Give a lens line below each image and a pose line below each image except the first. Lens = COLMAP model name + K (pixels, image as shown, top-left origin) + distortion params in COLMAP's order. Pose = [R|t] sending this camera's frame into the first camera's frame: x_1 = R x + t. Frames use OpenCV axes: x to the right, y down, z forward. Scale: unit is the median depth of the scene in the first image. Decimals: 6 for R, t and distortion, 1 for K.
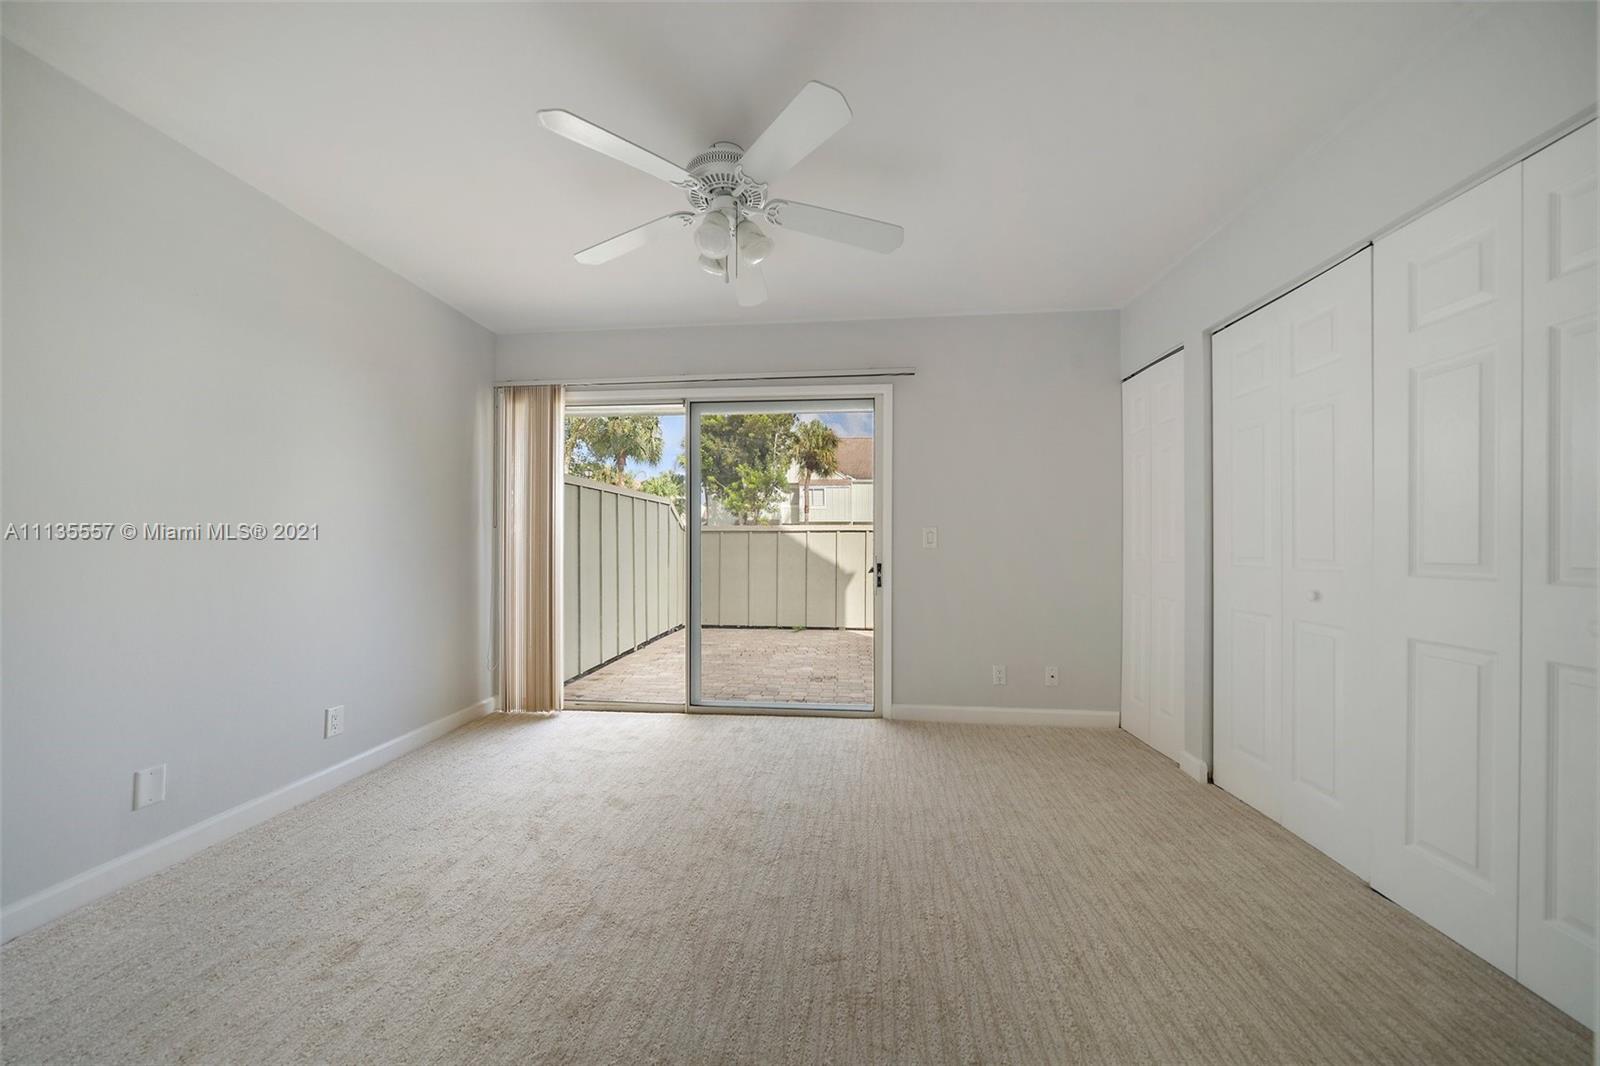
lens RADIAL K [[571.3, 0, 793.1], [0, 571.3, 542.5], [0, 0, 1]] dist [-0.005912, 0.000096]
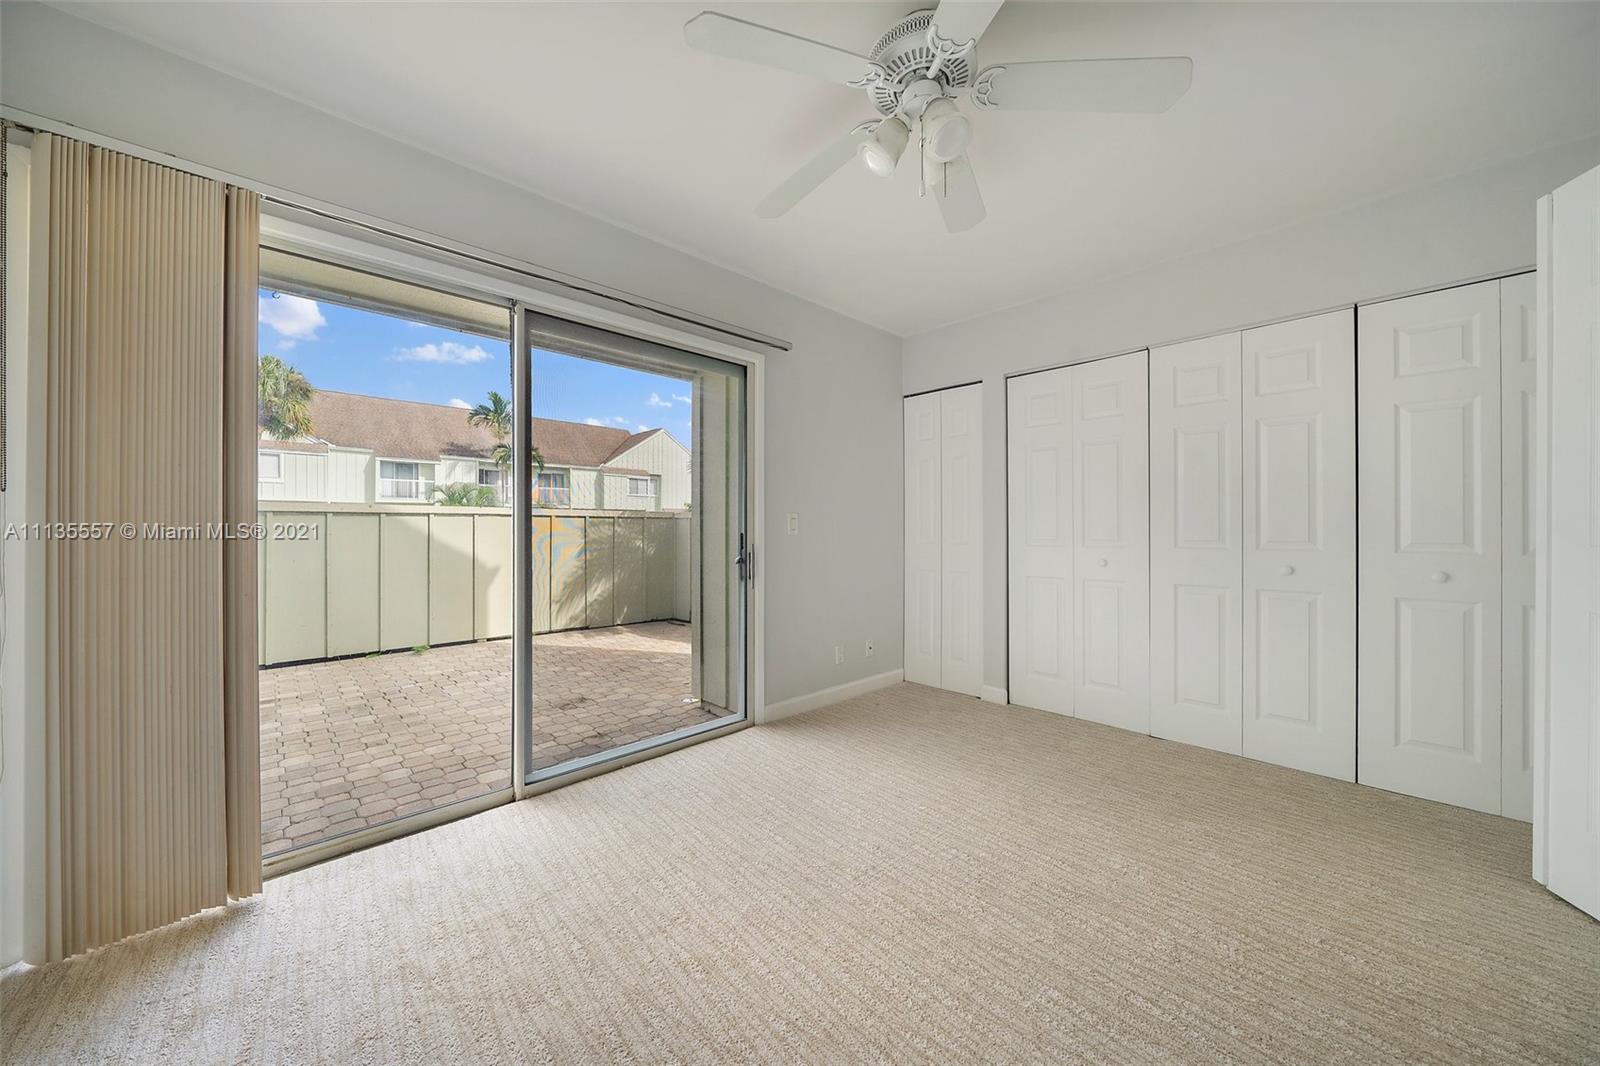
lens RADIAL K [[571.3, 0, 797.8], [0, 571.3, 526.2], [0, 0, 1]] dist [-0.005912, 0.000096]
pose [[0.651661, 0.003866, 0.758500, -0.388126], [0.000752, 0.999983, -0.005743, 0.000635], [-0.758510, 0.004313, 0.651647, 0.294149]]
